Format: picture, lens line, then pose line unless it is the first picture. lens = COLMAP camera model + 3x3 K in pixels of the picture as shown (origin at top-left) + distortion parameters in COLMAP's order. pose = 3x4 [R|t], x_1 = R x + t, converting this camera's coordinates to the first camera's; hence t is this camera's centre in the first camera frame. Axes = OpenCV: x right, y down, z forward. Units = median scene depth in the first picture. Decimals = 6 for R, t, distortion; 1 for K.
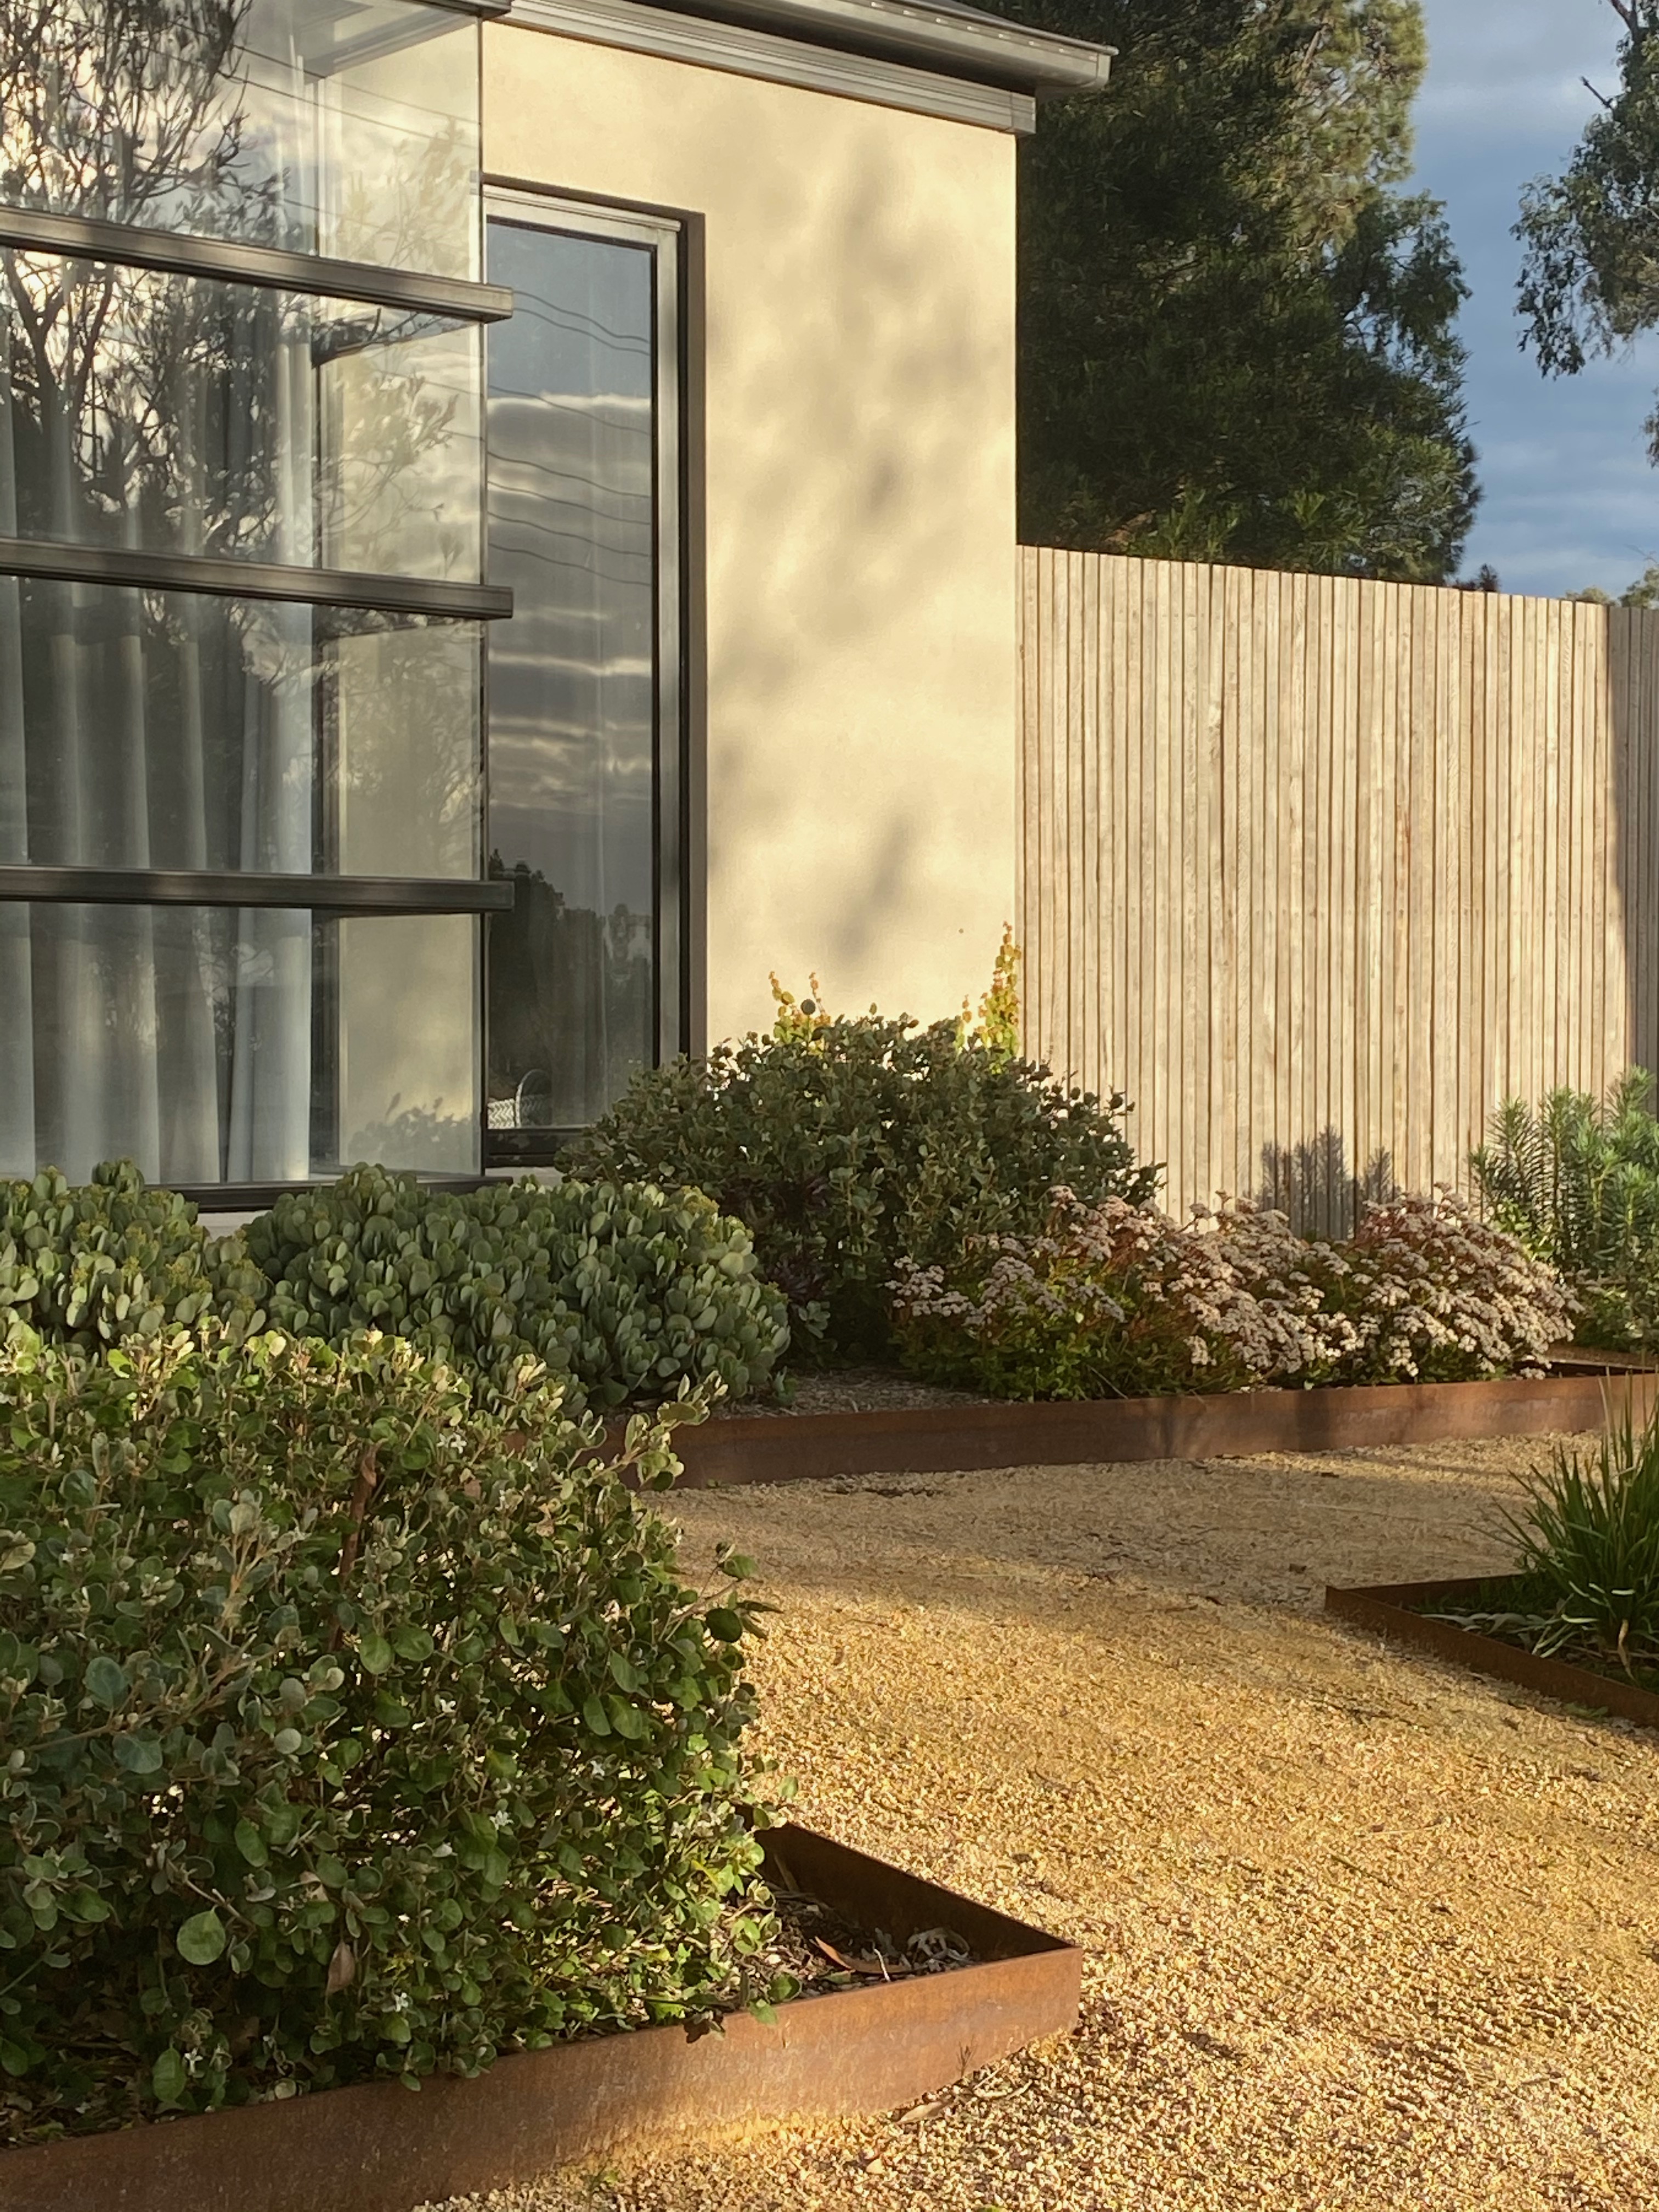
lens RADIAL K [[3696.7, 0, 829.5], [0, 3696.7, 1106.0], [0, 0, 1]] dist [0.061859, -0.073106]
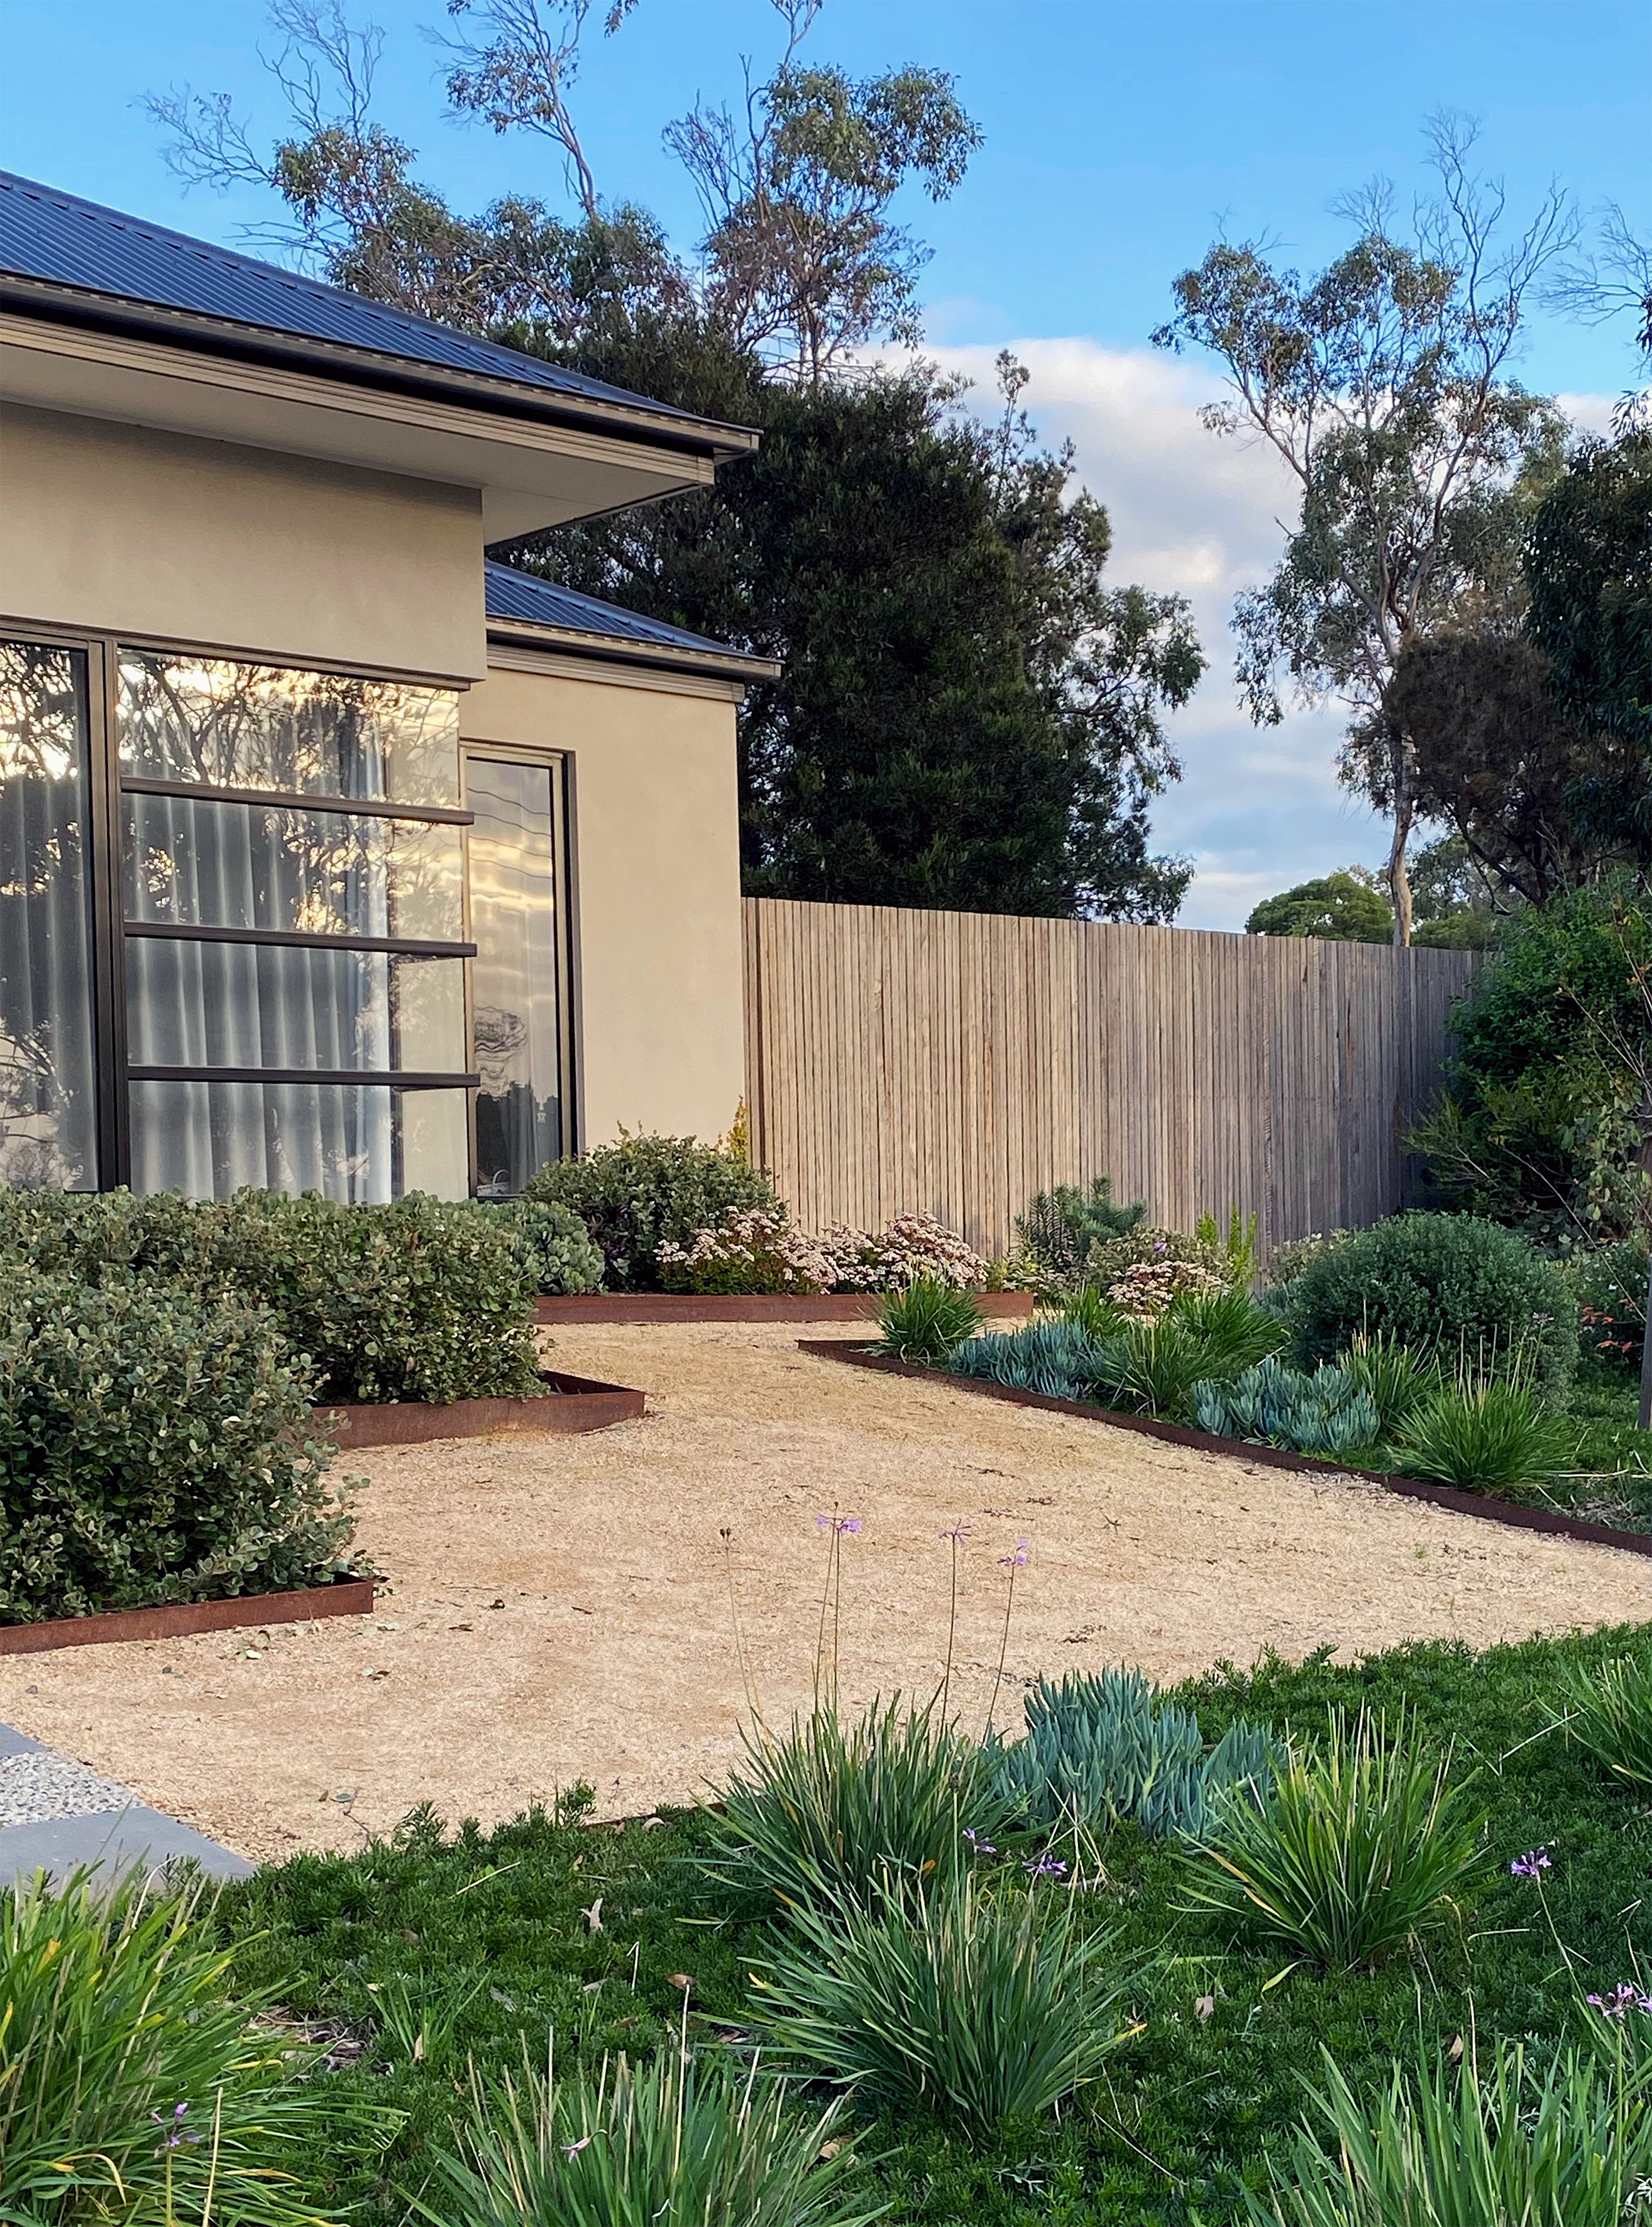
lens RADIAL K [[2935.8, 0, 988.0], [0, 2935.8, 1304.8], [0, 0, 1]] dist [0.076017, -0.052296]
pose [[0.997796, -0.021365, 0.062820, 0.064364], [0.020756, 0.999731, 0.010340, 0.040818], [-0.063024, -0.009013, 0.997971, -0.486512]]
